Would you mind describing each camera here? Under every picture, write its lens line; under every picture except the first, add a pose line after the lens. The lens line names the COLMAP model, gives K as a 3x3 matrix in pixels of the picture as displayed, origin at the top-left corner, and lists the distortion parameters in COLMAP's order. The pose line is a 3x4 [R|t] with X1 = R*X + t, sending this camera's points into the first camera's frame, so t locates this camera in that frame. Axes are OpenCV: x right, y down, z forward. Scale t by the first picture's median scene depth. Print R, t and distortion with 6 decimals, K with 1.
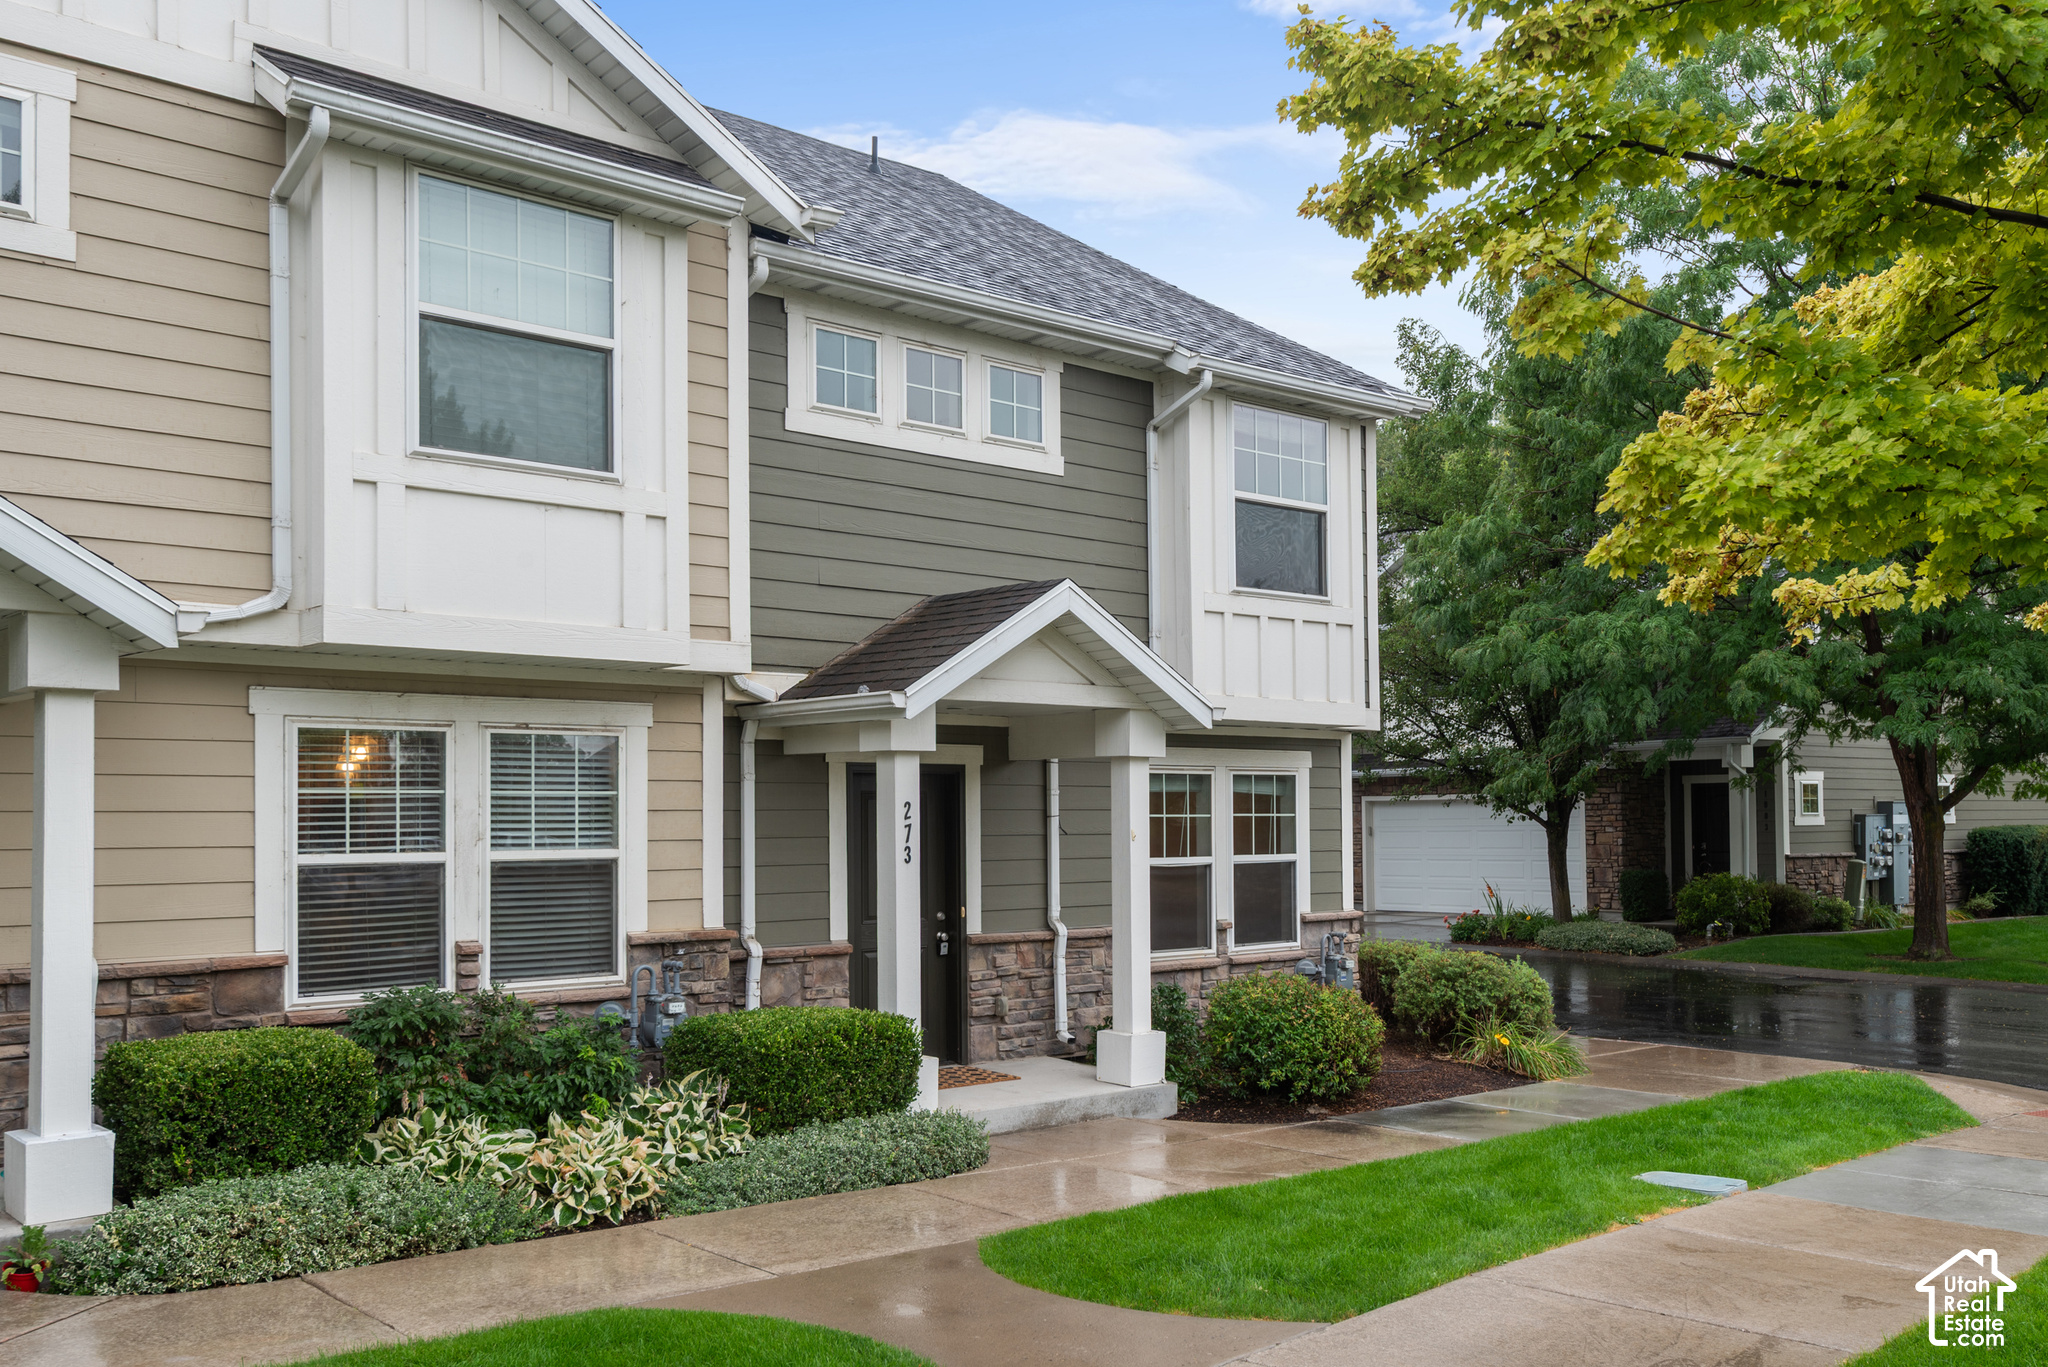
lens RADIAL K [[1867.1, 0, 1024.0], [0, 1867.1, 683.5], [0, 0, 1]] dist [-0.010012, -0.002716]
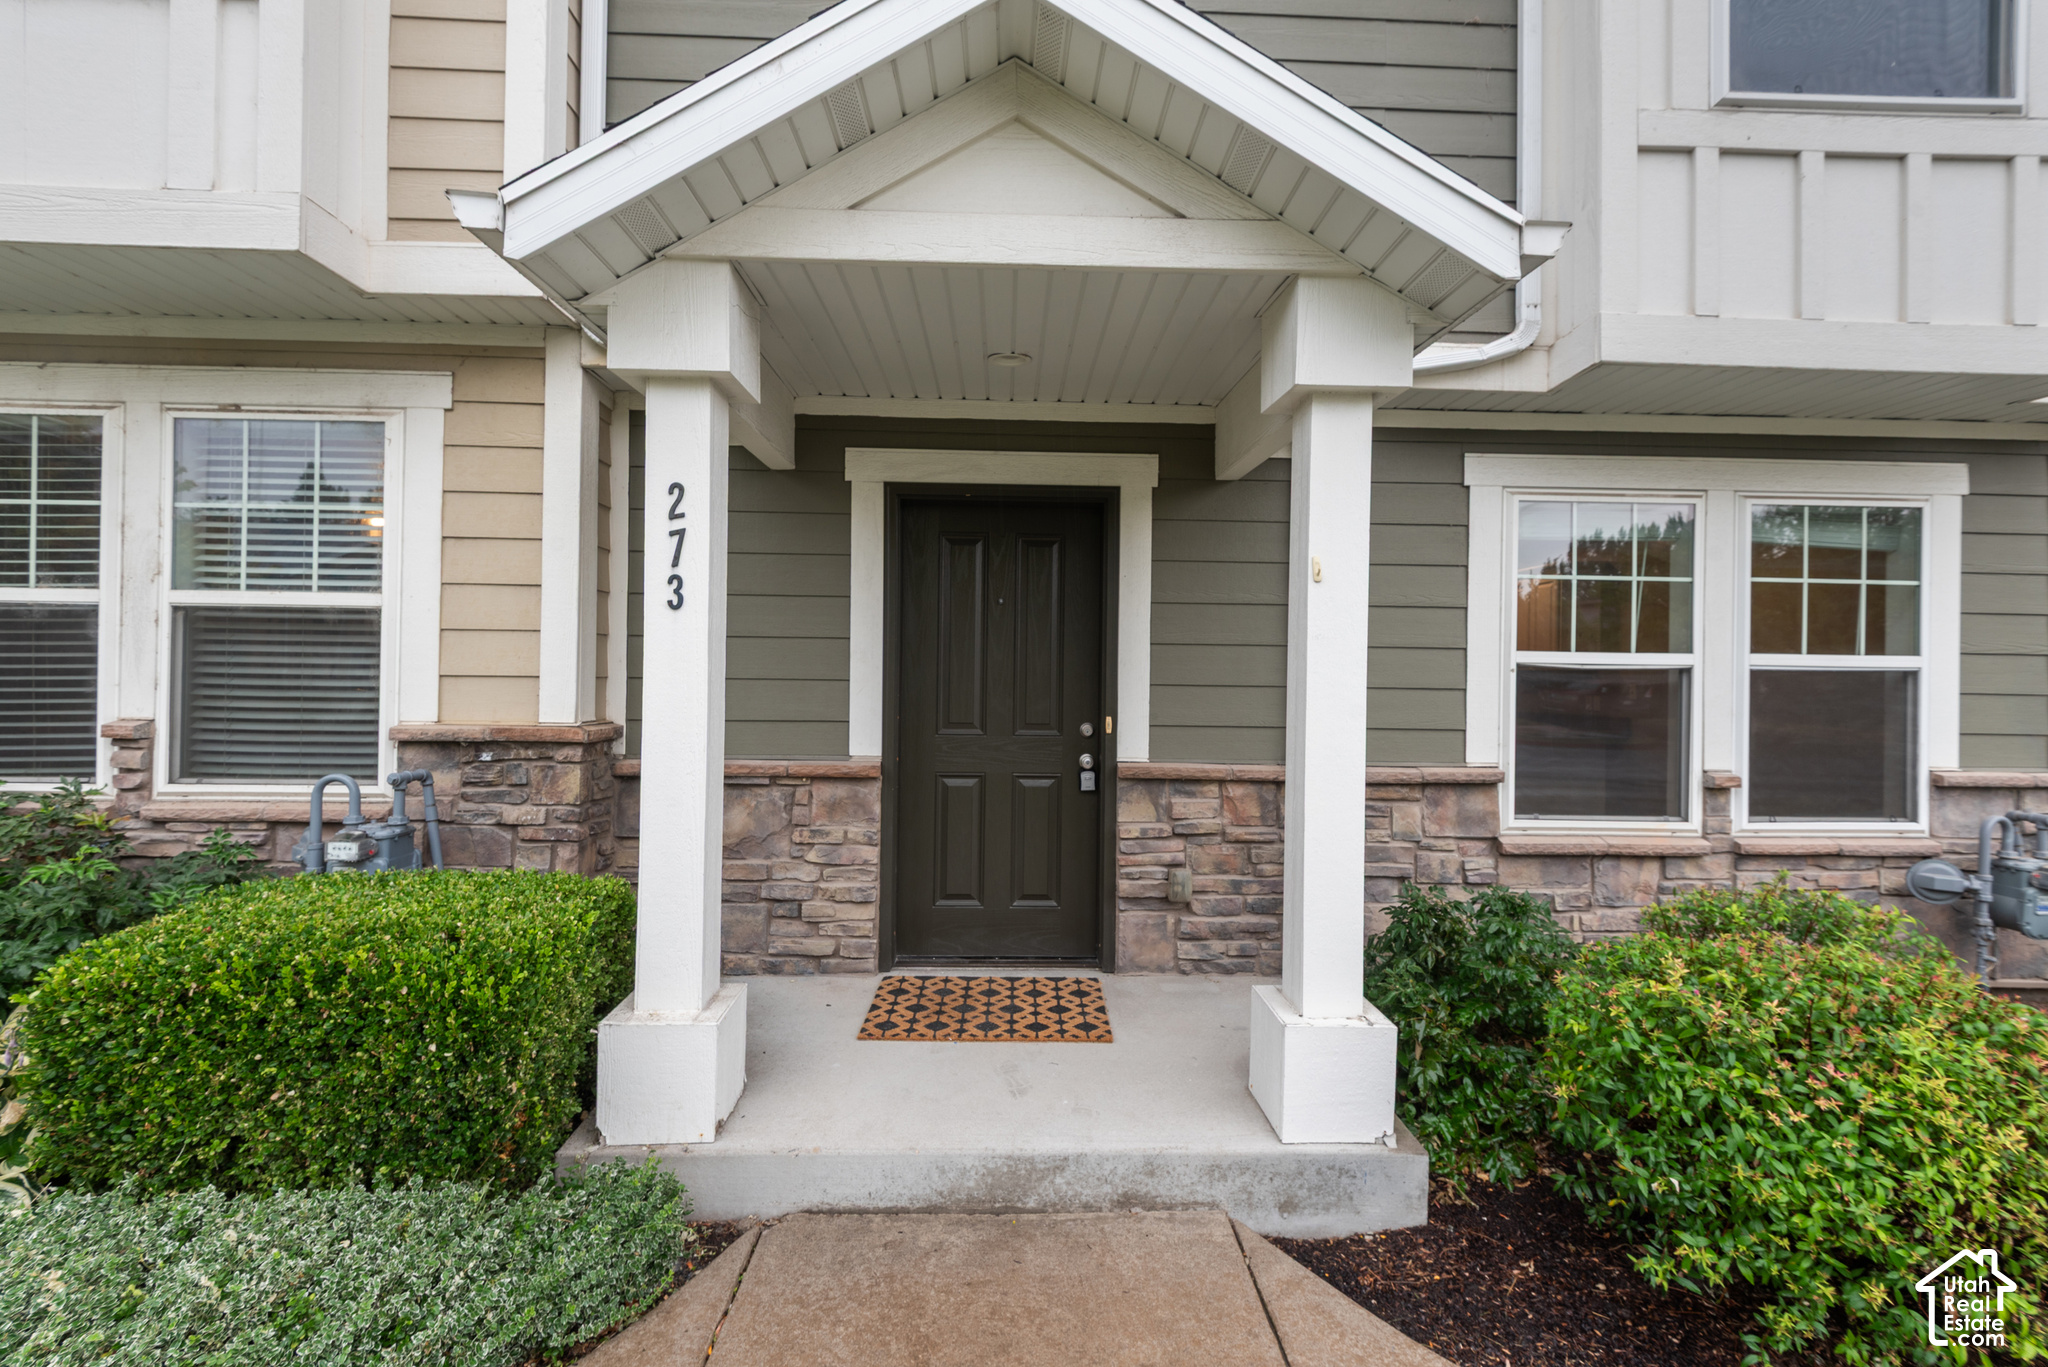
lens RADIAL K [[915.7, 0, 1026.0], [0, 915.7, 661.2], [0, 0, 1]] dist [0.030094, -0.018157]
pose [[0.773062, 0.008776, -0.634270, 0.135764], [0.025954, 0.998629, 0.045450, 0.086232], [0.633800, -0.051598, 0.771774, 0.743507]]
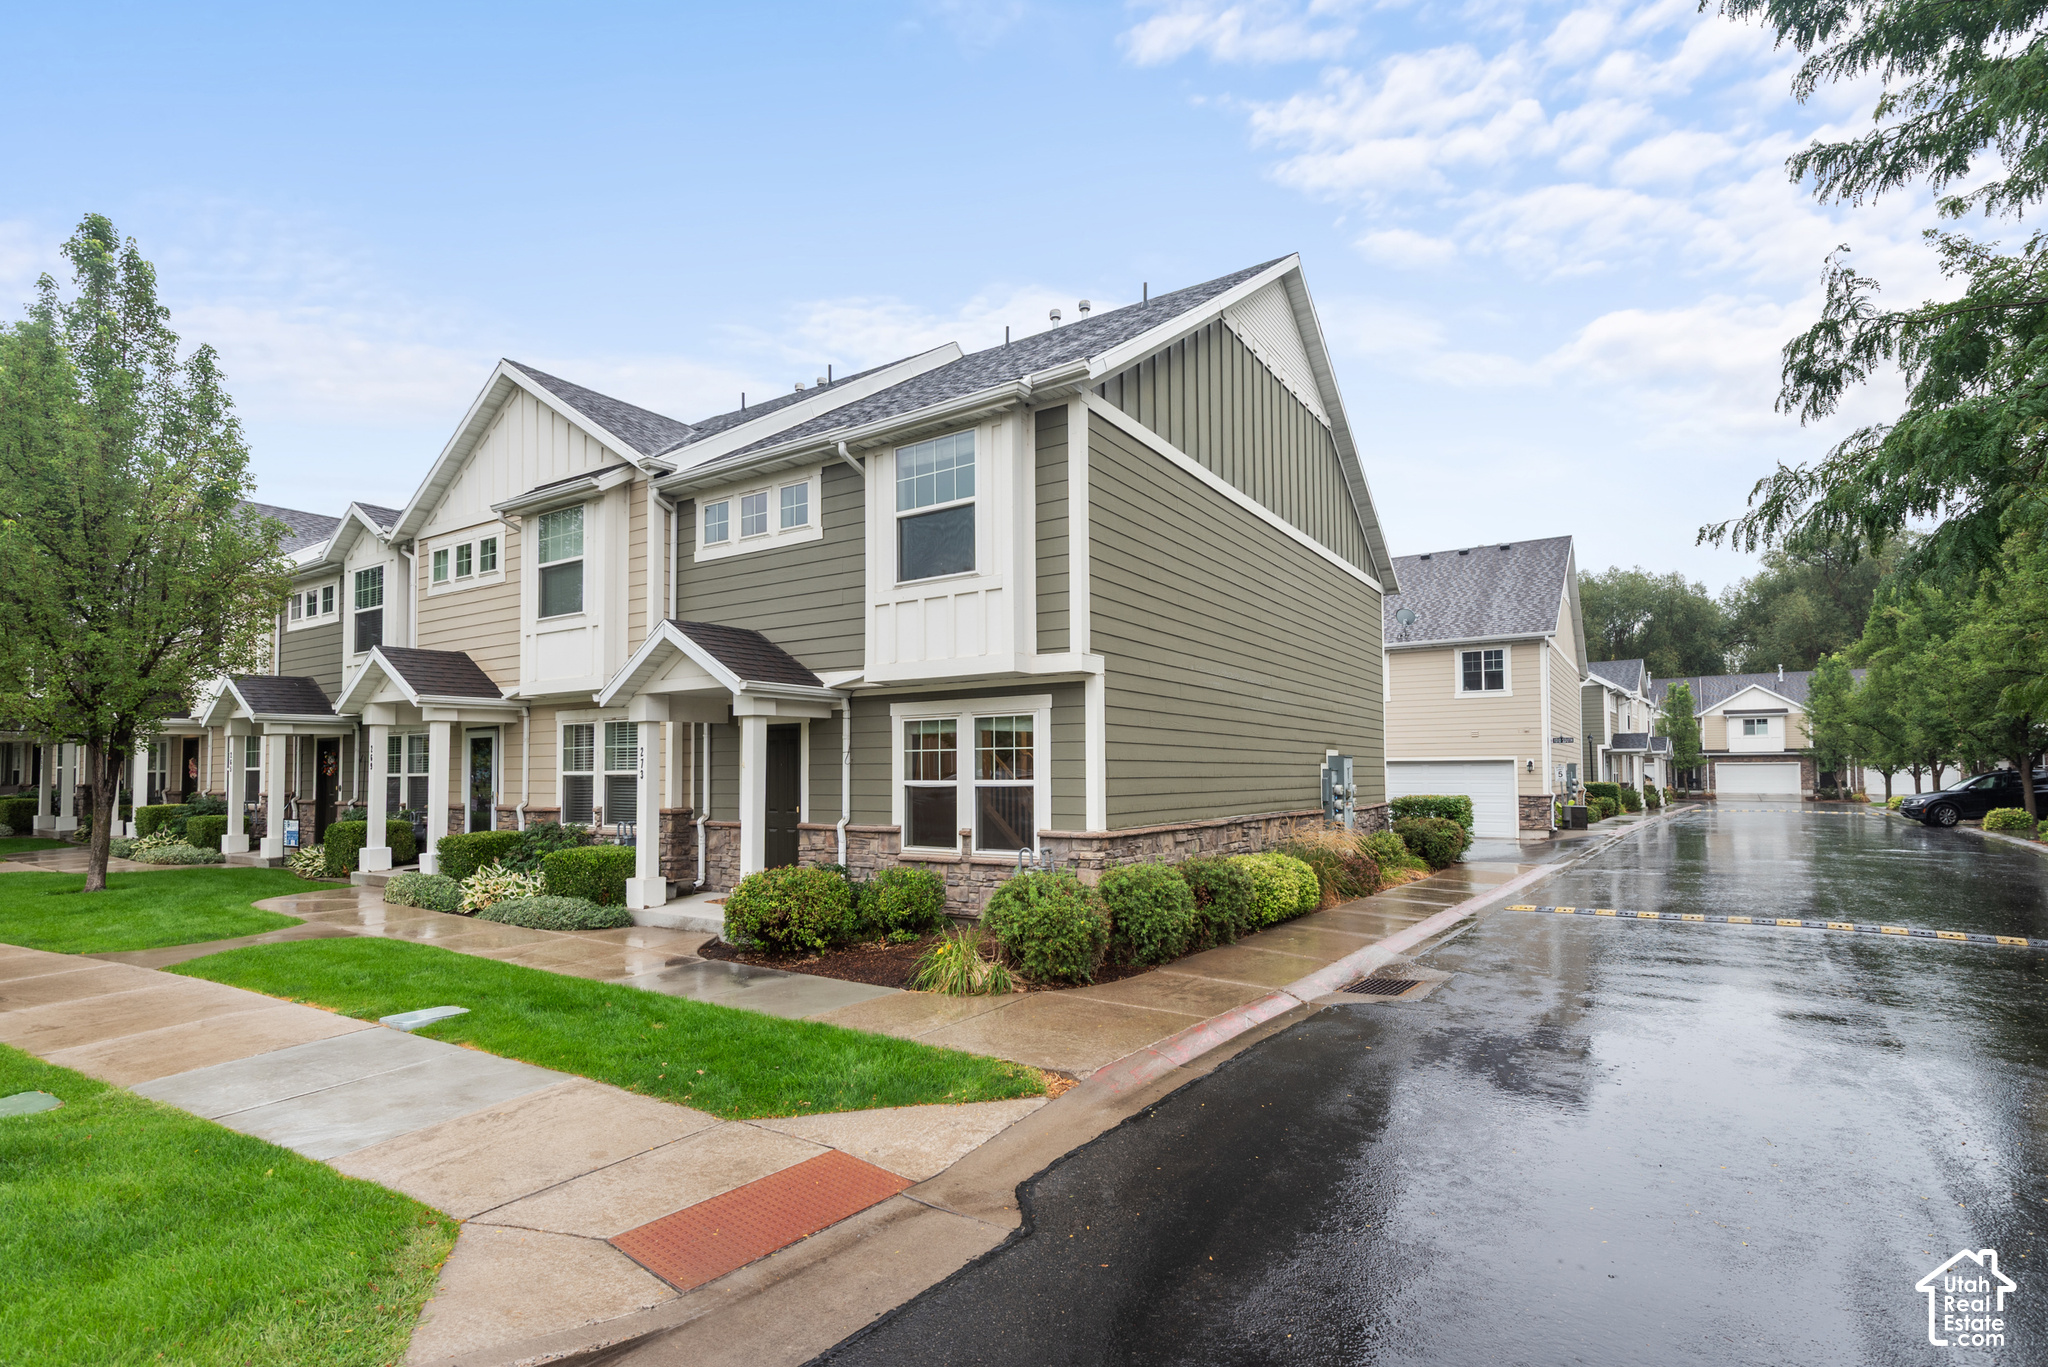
lens RADIAL K [[1096.4, 0, 1024.7], [0, 1096.4, 713.2], [0, 0, 1]] dist [0.023350, -0.000161]
pose [[0.198759, -0.060771, -0.978162, 0.983265], [0.065020, 0.996694, -0.048711, 0.096028], [0.977889, -0.053919, 0.202053, 0.993858]]
